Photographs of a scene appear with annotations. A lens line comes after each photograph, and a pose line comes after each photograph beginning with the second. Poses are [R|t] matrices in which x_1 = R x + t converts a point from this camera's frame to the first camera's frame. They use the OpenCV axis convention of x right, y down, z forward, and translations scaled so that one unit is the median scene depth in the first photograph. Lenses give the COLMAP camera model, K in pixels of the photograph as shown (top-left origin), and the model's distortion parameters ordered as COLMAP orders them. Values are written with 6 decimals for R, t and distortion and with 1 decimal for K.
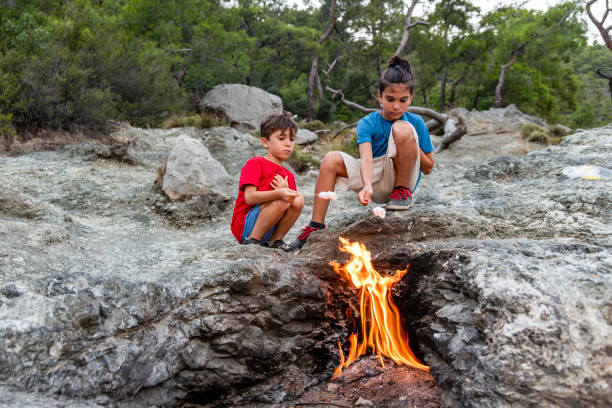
lens RADIAL K [[572.4, 0, 247.9], [0, 572.4, 191.3], [0, 0, 1]] dist [-0.028587, 0.003151]
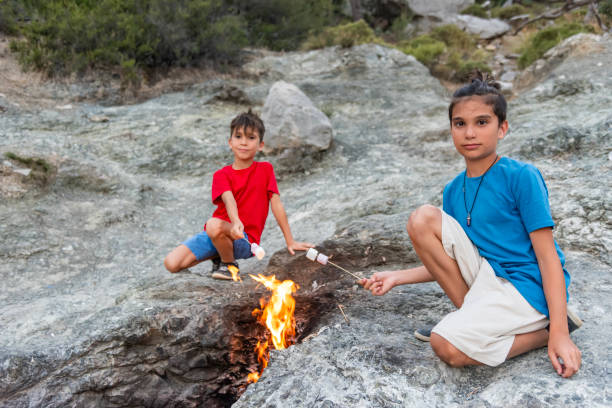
lens RADIAL K [[589.8, 0, 306.0], [0, 589.8, 204.0], [0, 0, 1]] dist [-0.013808, 0.021076]
pose [[0.968488, -0.007204, -0.248956, 0.422972], [0.056452, 0.979915, 0.191256, -0.202825], [0.242578, -0.199283, 0.949443, 0.069997]]
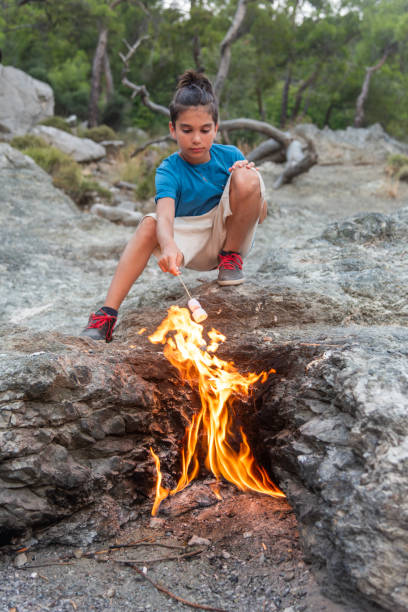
lens RADIAL K [[845.4, 0, 189.5], [0, 845.4, 307.2], [0, 0, 1]] dist [-0.002304, -0.071378]
pose [[0.973004, 0.025976, 0.229321, -0.057120], [-0.046693, 0.995254, 0.085381, -0.029542], [-0.226015, -0.093784, 0.969599, -0.052781]]
